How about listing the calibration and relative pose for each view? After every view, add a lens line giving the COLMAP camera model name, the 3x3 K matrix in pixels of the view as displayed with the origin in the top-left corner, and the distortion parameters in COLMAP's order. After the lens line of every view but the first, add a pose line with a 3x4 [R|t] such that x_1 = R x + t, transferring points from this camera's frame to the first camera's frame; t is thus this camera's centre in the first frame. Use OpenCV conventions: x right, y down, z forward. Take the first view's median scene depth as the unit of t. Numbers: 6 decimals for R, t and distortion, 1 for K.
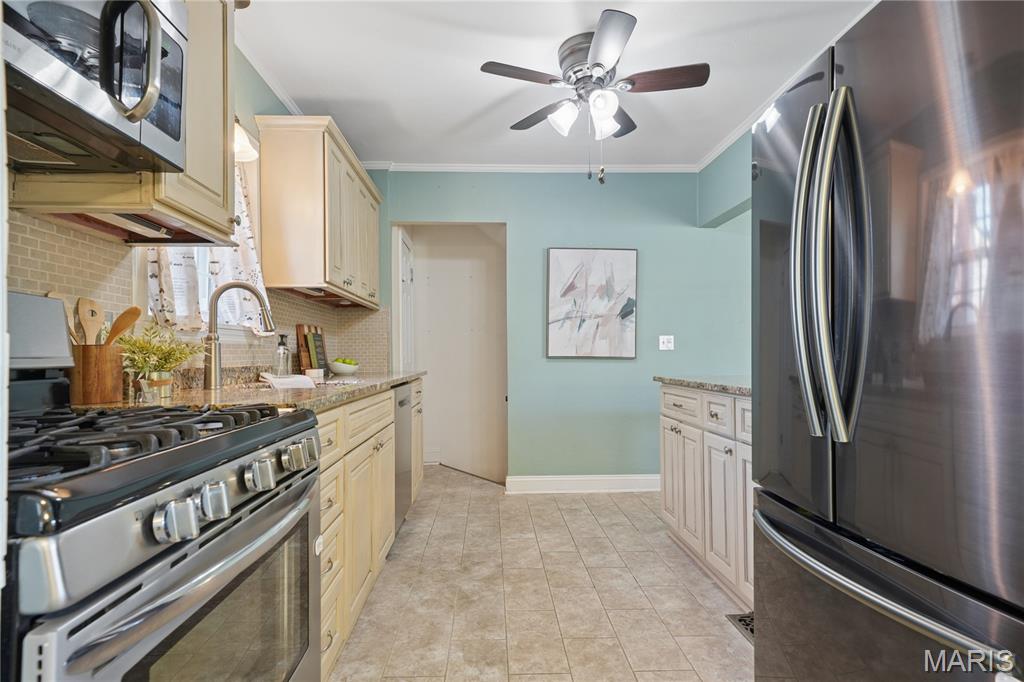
lens RADIAL K [[505.3, 0, 512.0], [0, 505.3, 341.0], [0, 0, 1]] dist [0.016673, -0.000300]
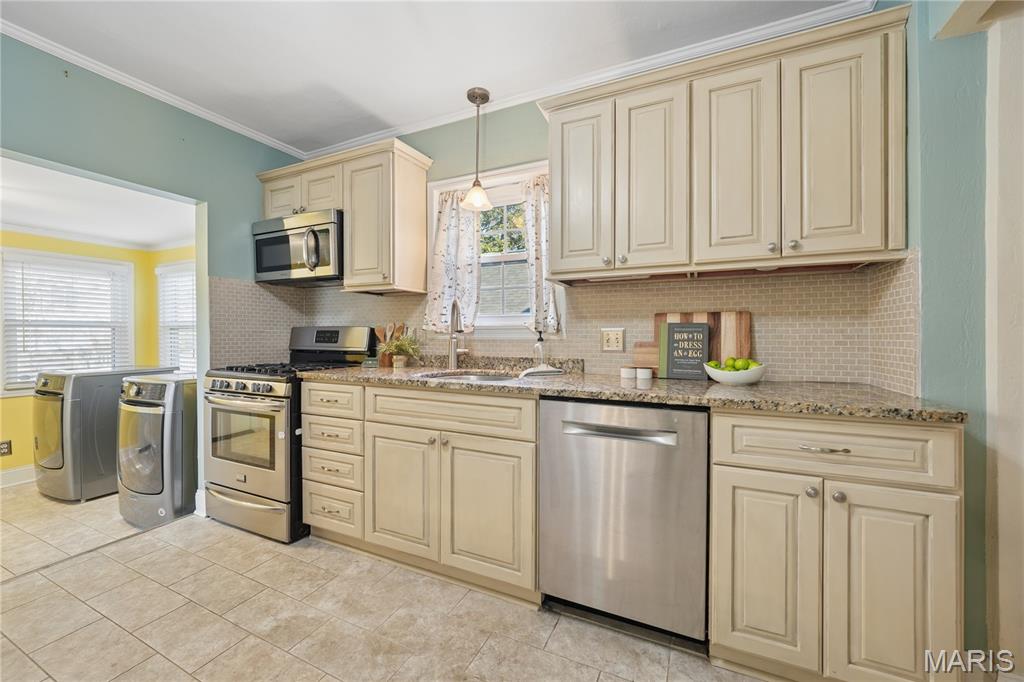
lens RADIAL K [[408.2, 0, 505.5], [0, 408.2, 335.7], [0, 0, 1]] dist [-0.001859, -0.000013]
pose [[-0.480629, 0.013581, -0.876819, 0.408851], [0.029057, 0.999578, -0.000445, -0.004703], [0.876443, -0.025692, -0.480820, 1.550097]]
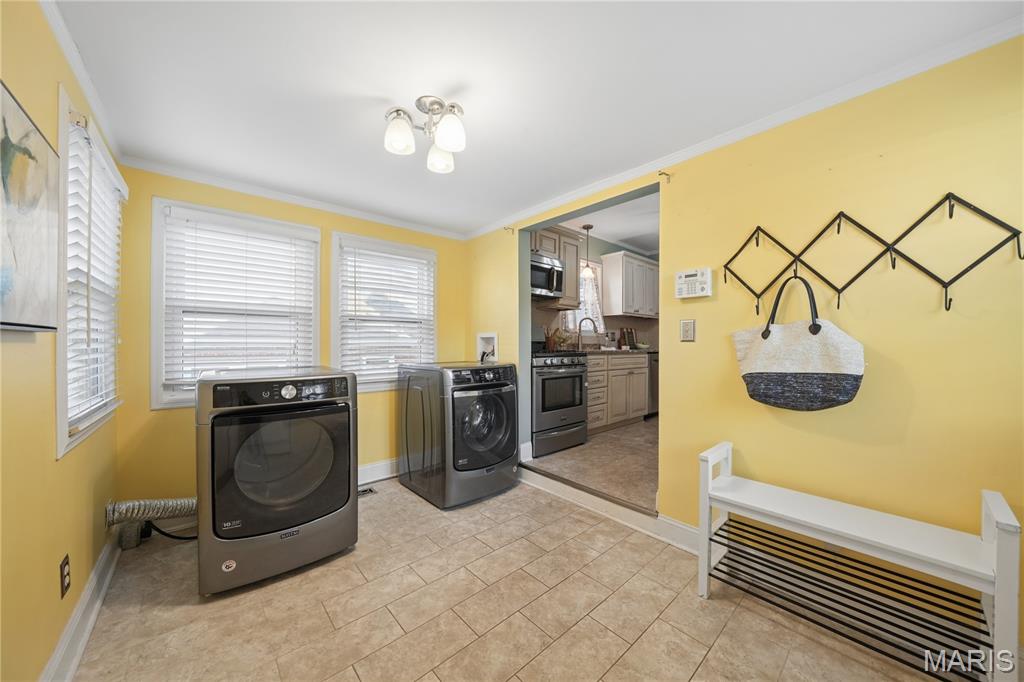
lens RADIAL K [[355.8, 0, 505.4], [0, 355.8, 342.4], [0, 0, 1]] dist [-0.020745, 0.000006]
pose [[0.614811, 0.011641, -0.788589, 0.860909], [0.011141, 0.999663, 0.023443, -0.013063], [0.788596, -0.023198, 0.614474, -0.752307]]
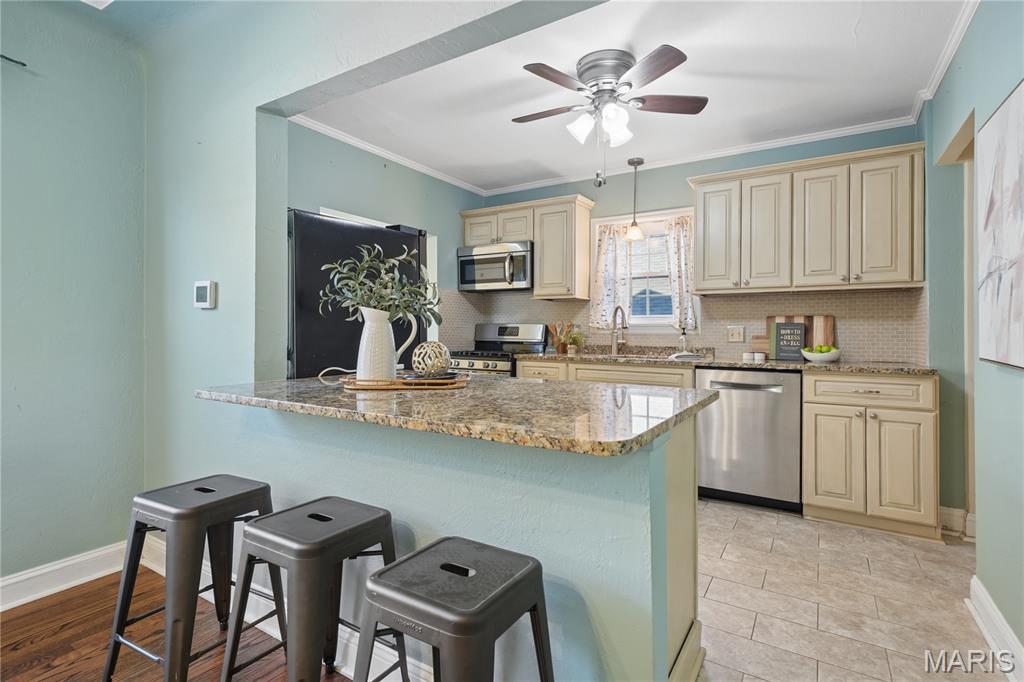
lens RADIAL K [[497.2, 0, 514.9], [0, 497.2, 328.0], [0, 0, 1]] dist [0.020779, -0.000086]
pose [[-0.562626, 0.001304, -0.826710, 1.310047], [0.022686, 0.999647, -0.013863, -0.002345], [0.826400, -0.026555, -0.562457, 1.648422]]
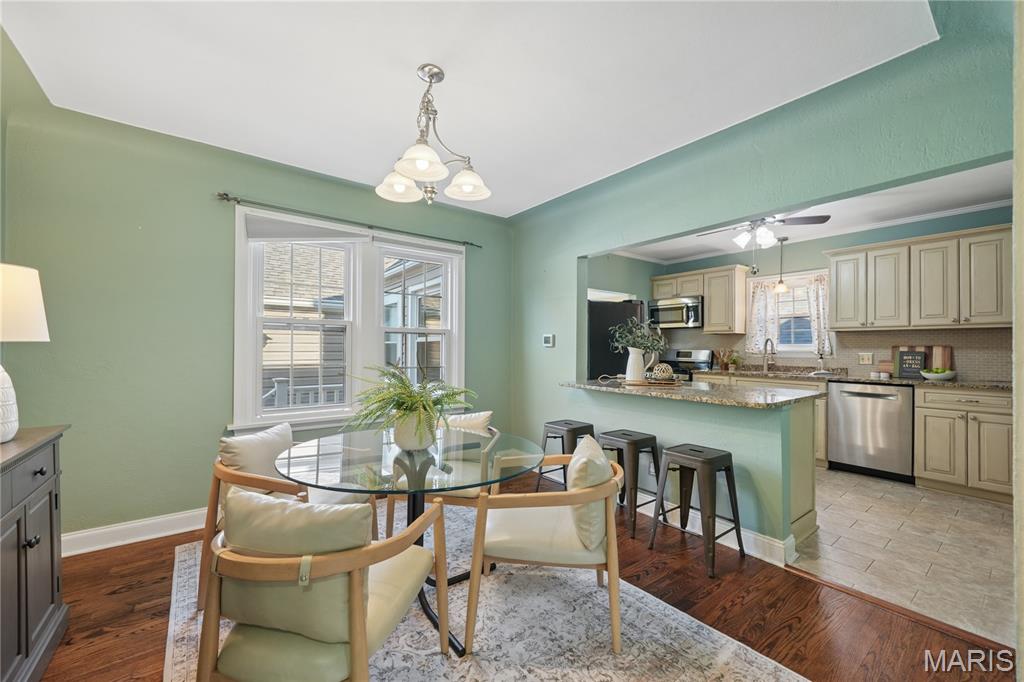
lens RADIAL K [[403.9, 0, 509.4], [0, 403.9, 345.2], [0, 0, 1]] dist [-0.001880, 0.000001]
pose [[-0.823220, 0.000649, -0.567722, 1.993054], [0.017320, 0.999563, -0.023972, -0.036631], [0.567458, -0.029567, -0.822871, 1.943665]]
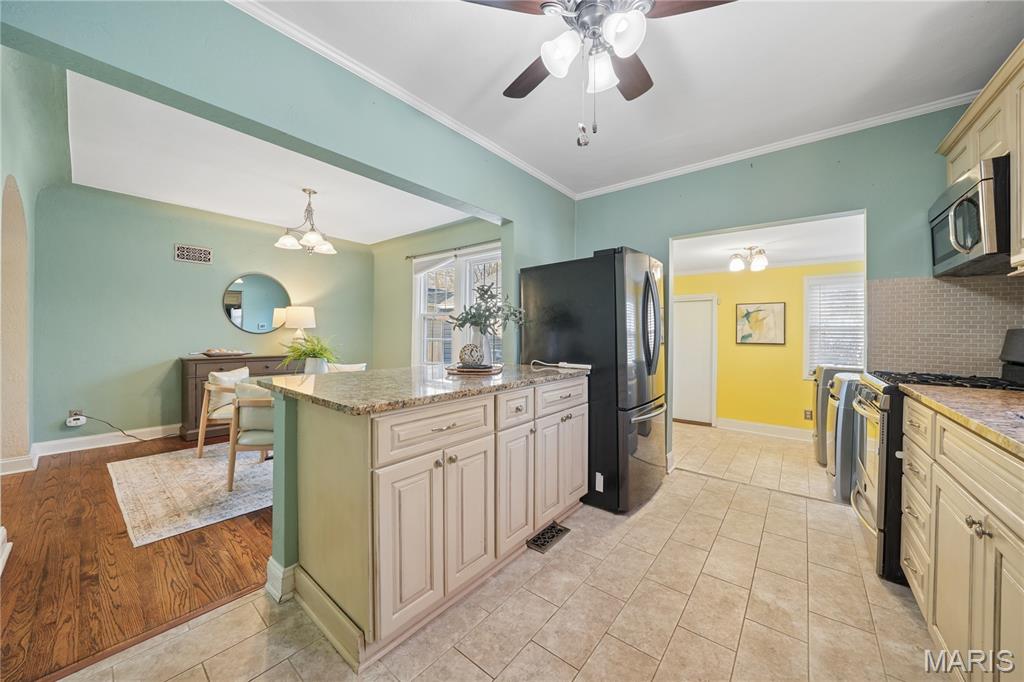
lens RADIAL K [[359.5, 0, 513.8], [0, 359.5, 336.4], [0, 0, 1]] dist [-0.019206, 0.000082]
pose [[-0.747735, -0.001999, 0.663995, -0.125705], [-0.019246, 0.999641, -0.018663, 0.001345], [-0.663719, -0.026734, -0.747504, 1.692538]]
